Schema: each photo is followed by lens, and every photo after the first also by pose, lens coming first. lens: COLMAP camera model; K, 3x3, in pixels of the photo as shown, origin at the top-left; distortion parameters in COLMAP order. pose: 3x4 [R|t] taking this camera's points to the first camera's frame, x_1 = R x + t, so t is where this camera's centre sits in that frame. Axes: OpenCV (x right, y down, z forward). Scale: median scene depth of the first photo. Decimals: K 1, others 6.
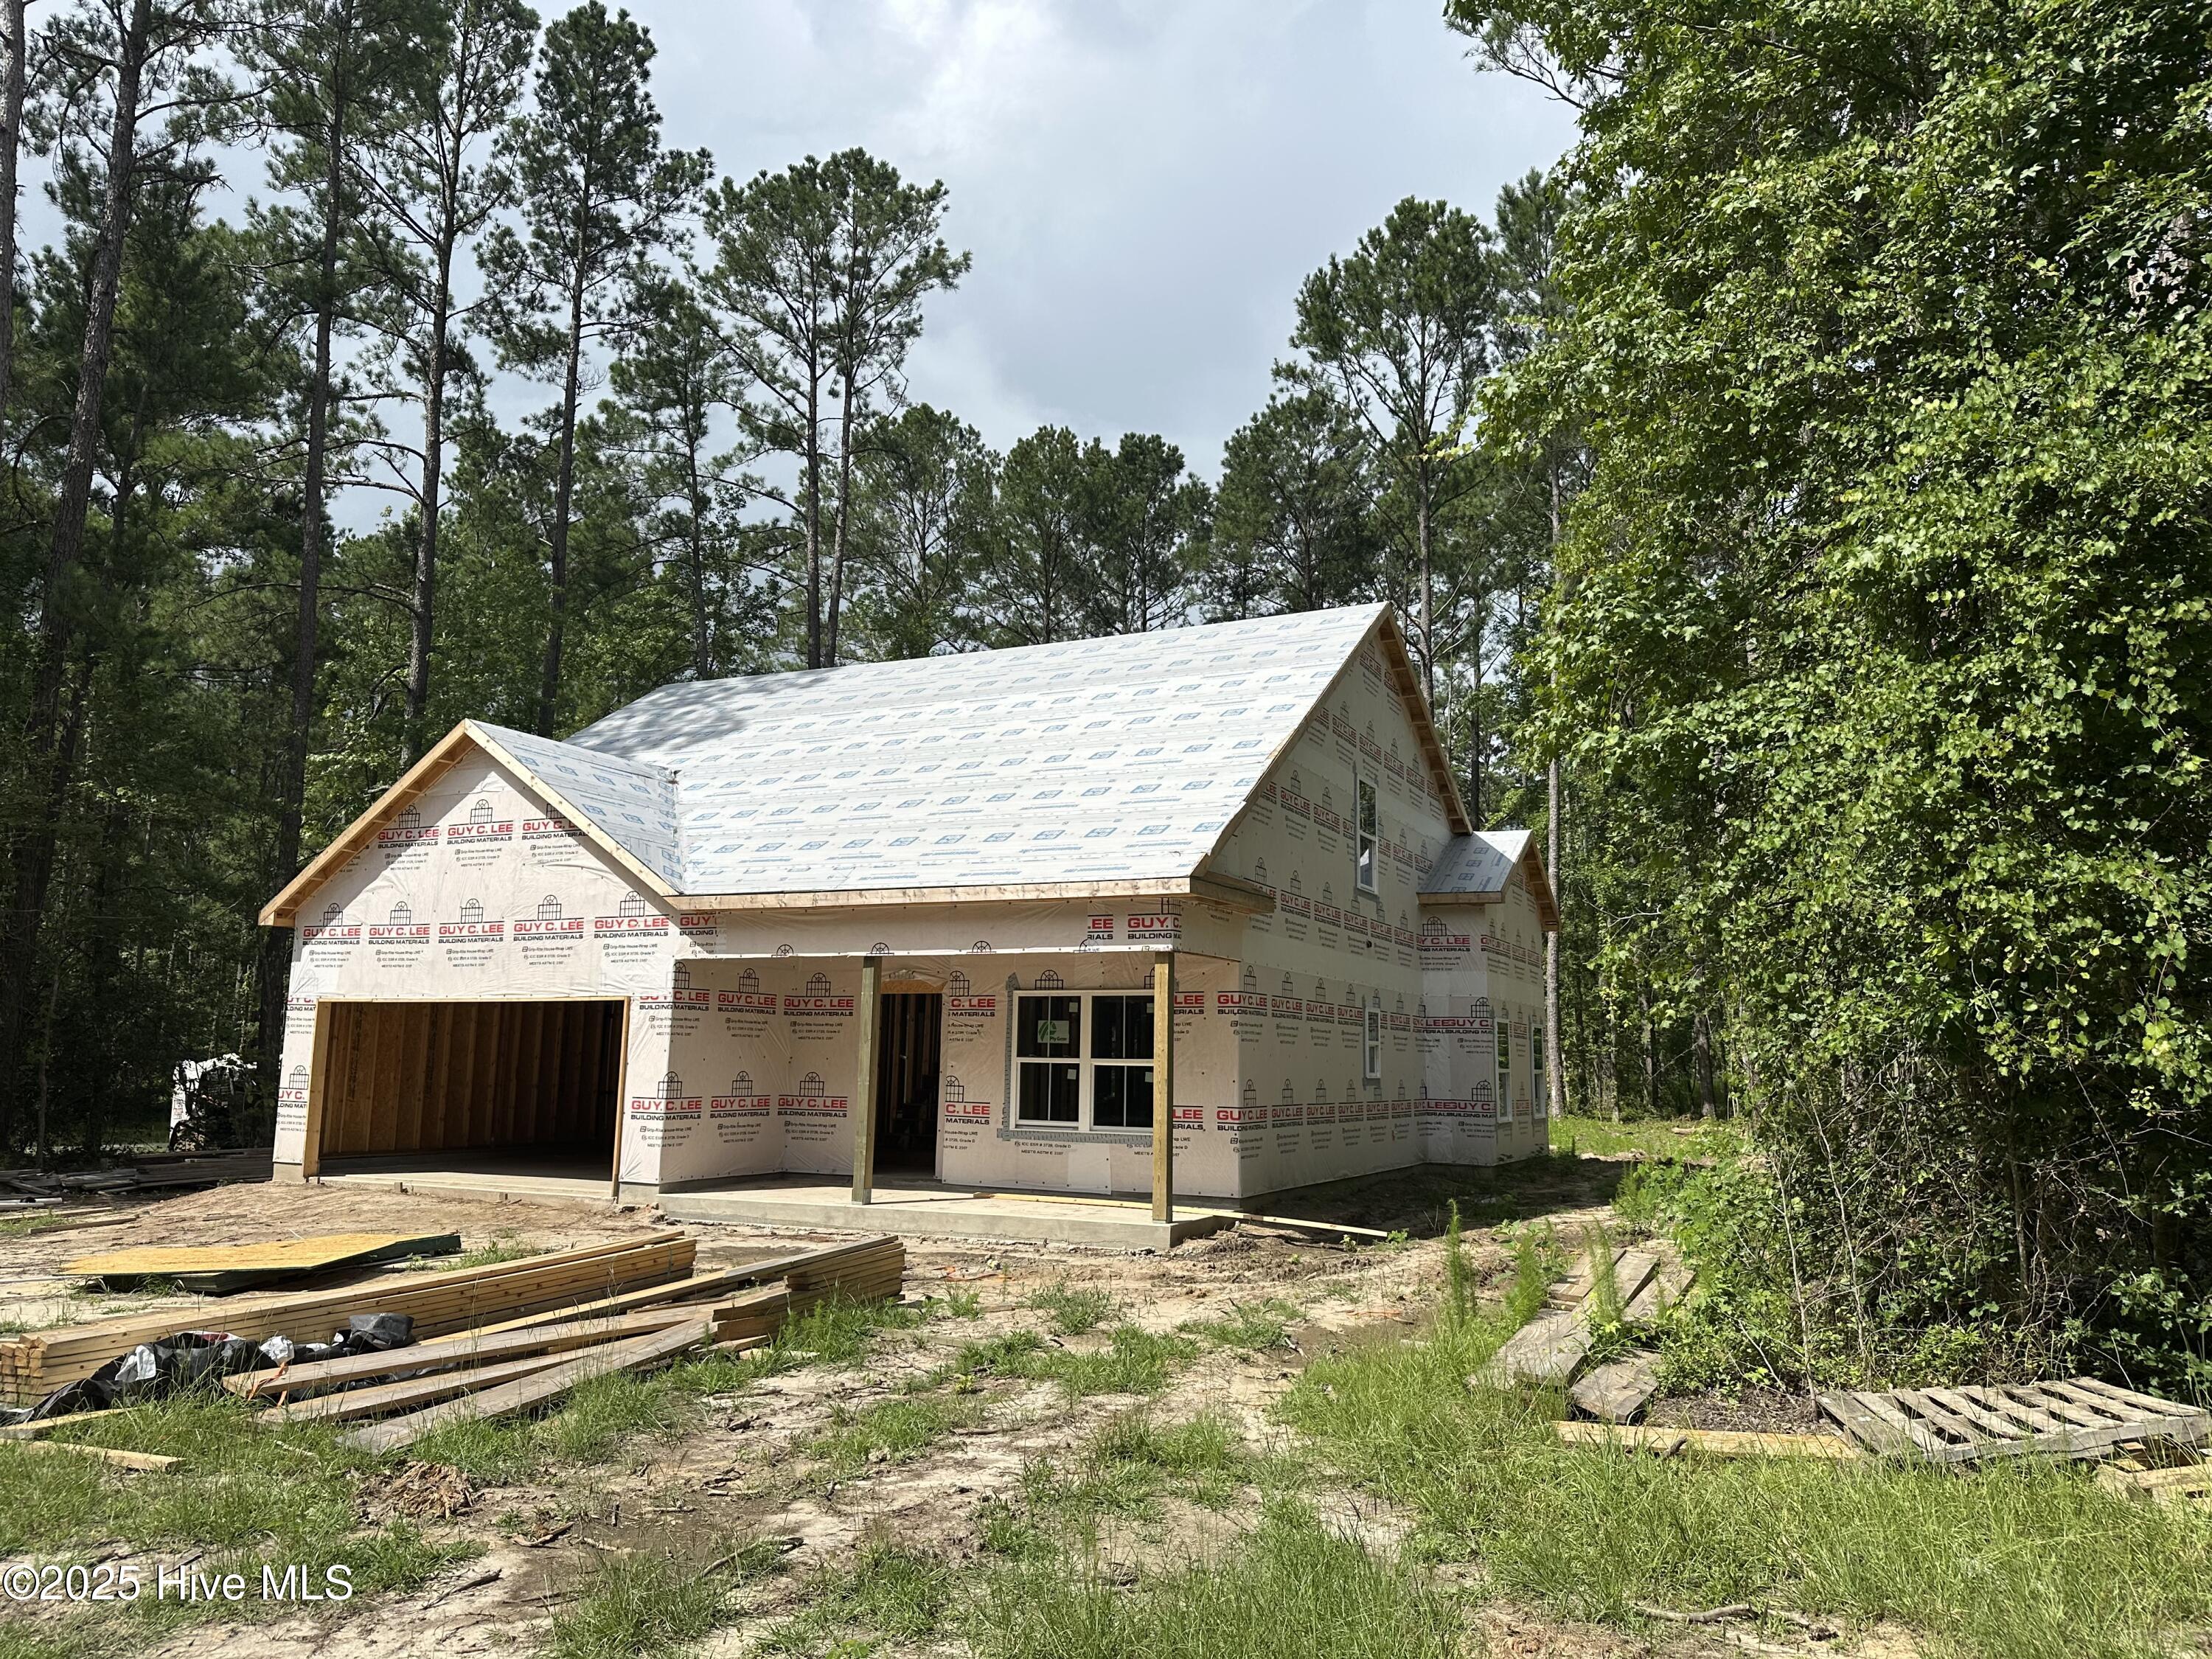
lens RADIAL K [[1538.3, 0, 1146.8], [0, 1538.3, 822.2], [0, 0, 1]] dist [0.043222, -0.041693]
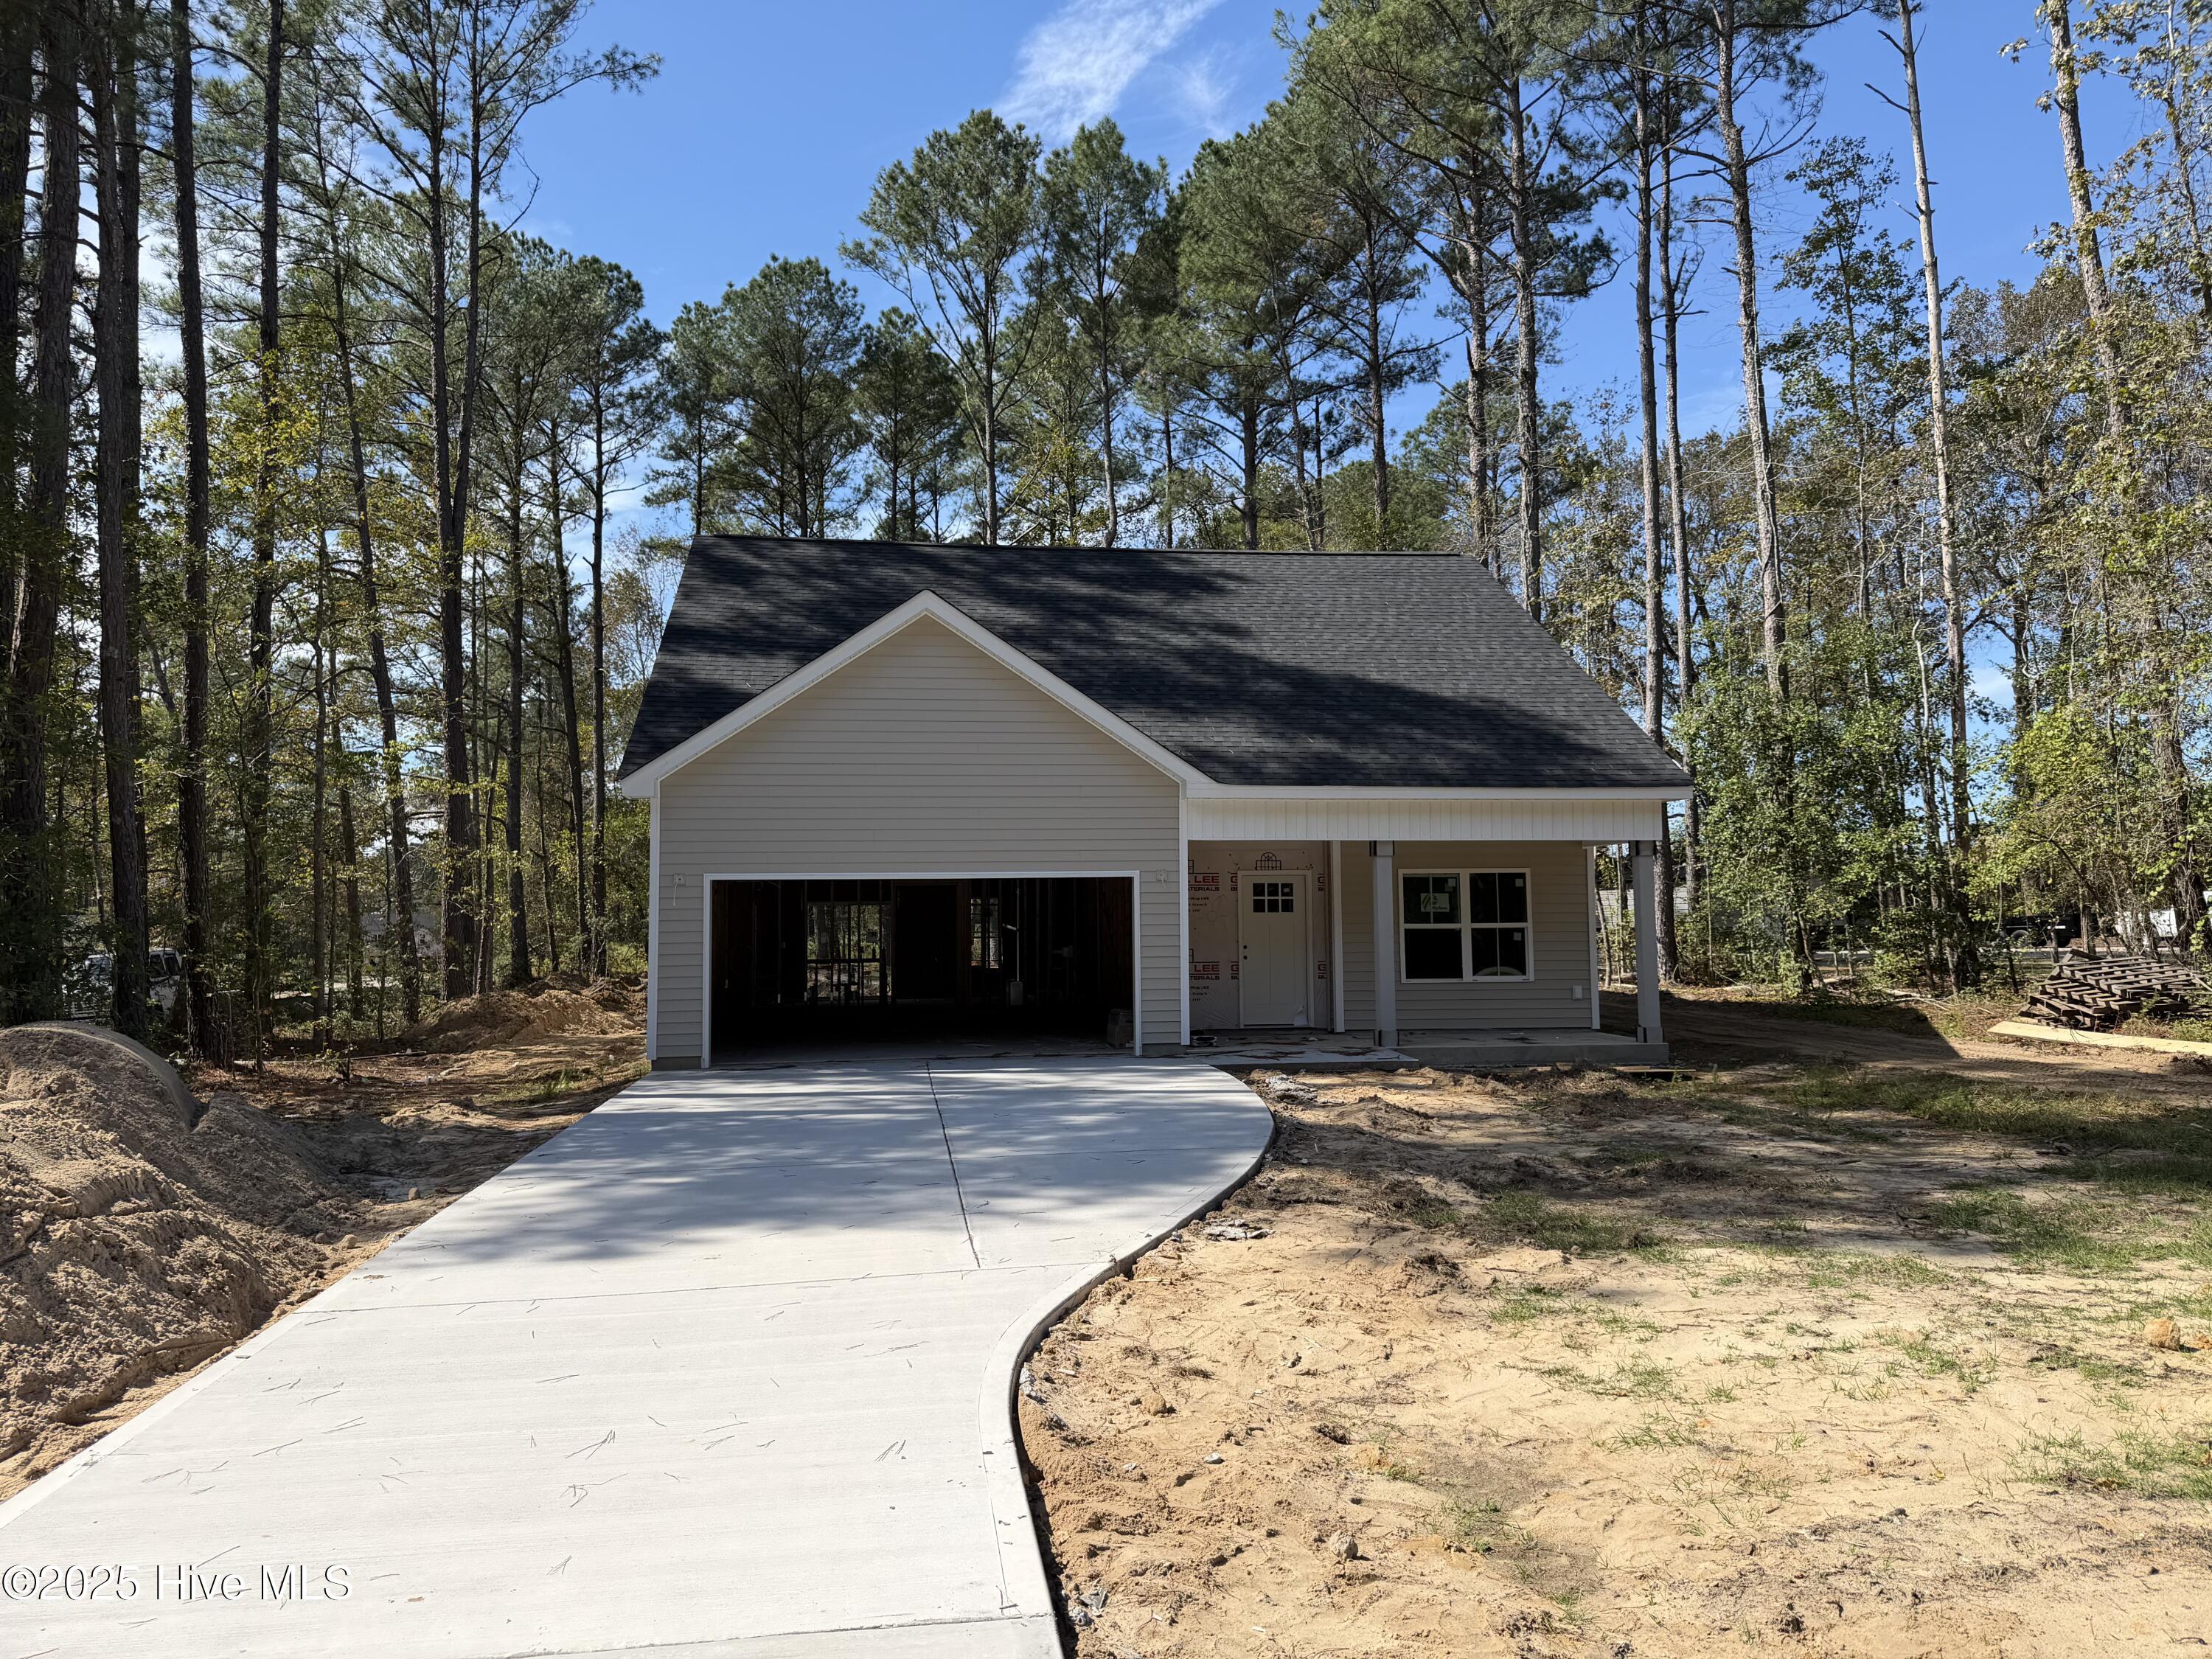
lens RADIAL K [[1531.8, 0, 1140.0], [0, 1531.8, 830.5], [0, 0, 1]] dist [0.034704, -0.023926]
pose [[0.833908, 0.010558, 0.551803, -0.917625], [-0.058949, 0.995801, 0.070033, 0.006865], [-0.548747, -0.090930, 0.831029, 0.115273]]
